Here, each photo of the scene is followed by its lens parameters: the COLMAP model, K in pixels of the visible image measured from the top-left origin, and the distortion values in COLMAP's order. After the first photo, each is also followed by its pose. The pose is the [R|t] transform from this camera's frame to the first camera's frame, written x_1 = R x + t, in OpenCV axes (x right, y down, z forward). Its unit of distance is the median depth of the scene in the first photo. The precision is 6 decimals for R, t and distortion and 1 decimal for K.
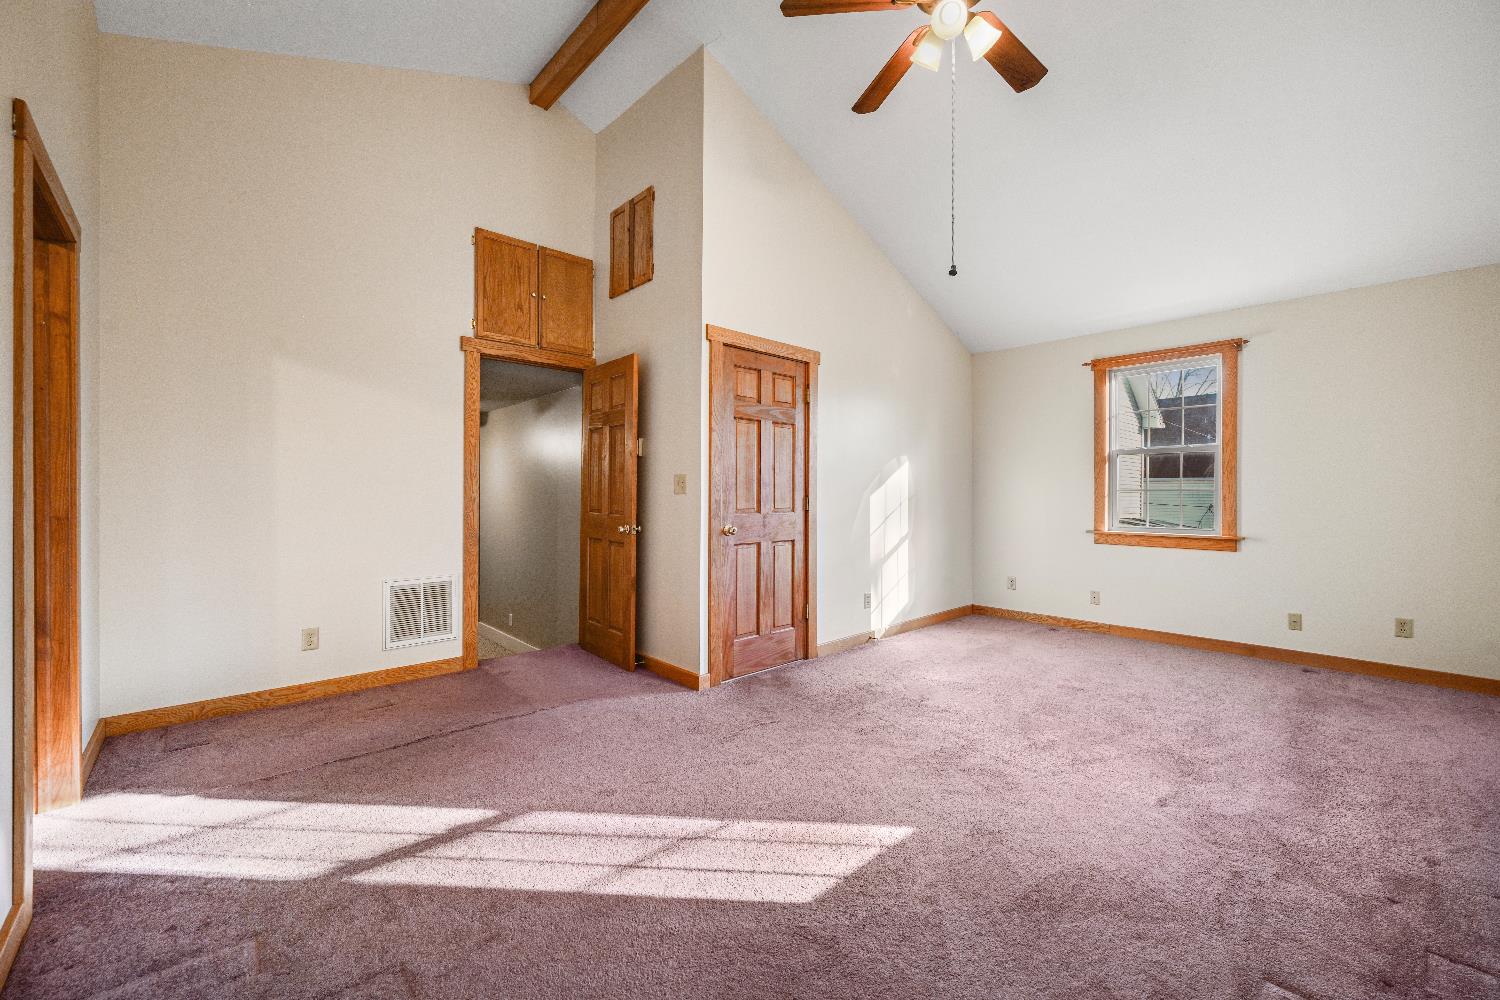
lens RADIAL K [[600.5, 0, 753.5], [0, 600.5, 496.1], [0, 0, 1]] dist [-0.000745, -0.000097]
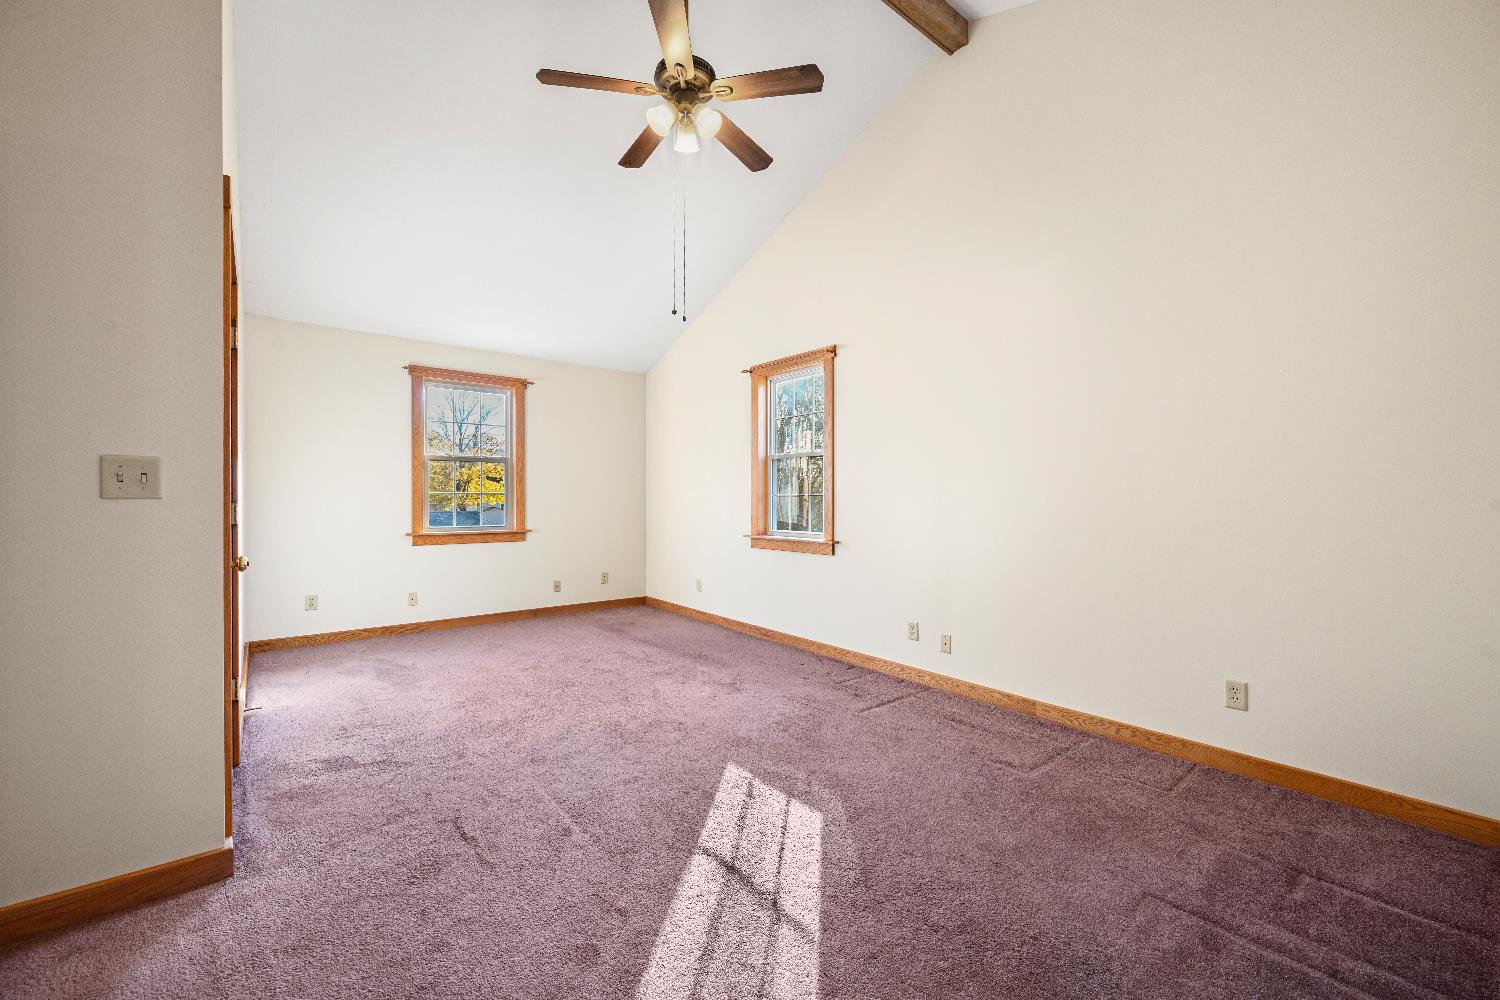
lens RADIAL K [[600.5, 0, 753.5], [0, 600.5, 496.1], [0, 0, 1]] dist [-0.000745, -0.000097]
pose [[0.061075, 0.000712, 0.998133, -0.483114], [0.003843, 0.999992, -0.000949, -0.002508], [-0.998126, 0.003894, 0.061072, 0.426275]]
